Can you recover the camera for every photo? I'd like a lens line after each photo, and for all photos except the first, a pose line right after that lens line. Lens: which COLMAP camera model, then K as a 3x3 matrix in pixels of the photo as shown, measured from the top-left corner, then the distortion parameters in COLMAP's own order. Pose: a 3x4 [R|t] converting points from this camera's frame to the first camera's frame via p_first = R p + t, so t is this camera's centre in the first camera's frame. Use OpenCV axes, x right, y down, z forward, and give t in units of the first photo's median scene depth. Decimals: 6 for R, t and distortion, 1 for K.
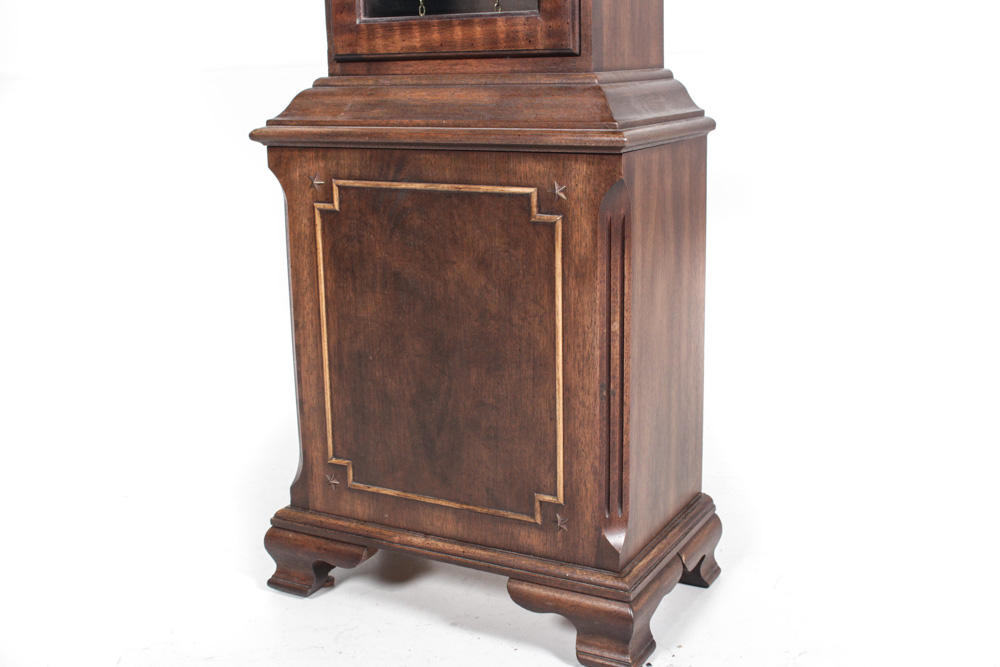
lens RADIAL K [[1188.6, 0, 500.0], [0, 1188.6, 333.5], [0, 0, 1]] dist [-0.073786, 0.002580]
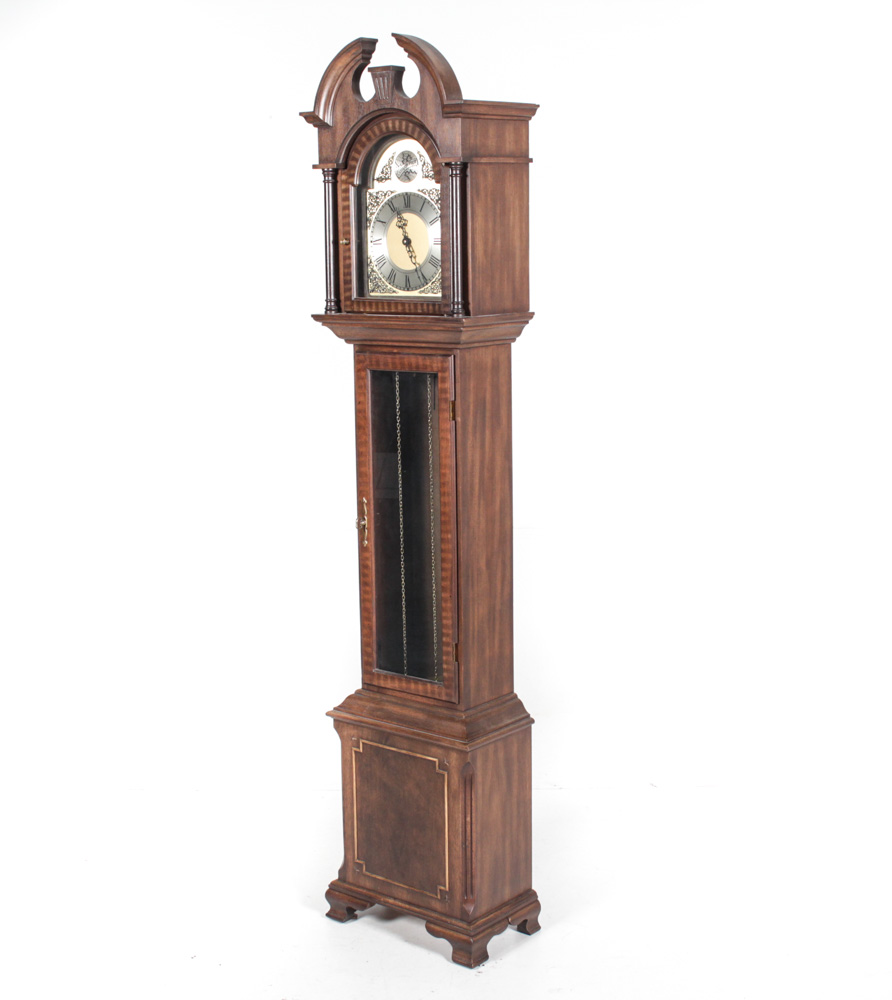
lens RADIAL K [[1600.5, 0, 446.0], [0, 1600.5, 500.0], [0, 0, 1]] dist [-0.130273, 0.032736]
pose [[0.982904, 0.038620, -0.180025, 0.558135], [-0.049170, 0.997302, -0.054509, -0.432575], [0.177435, 0.062429, 0.982151, -2.016784]]
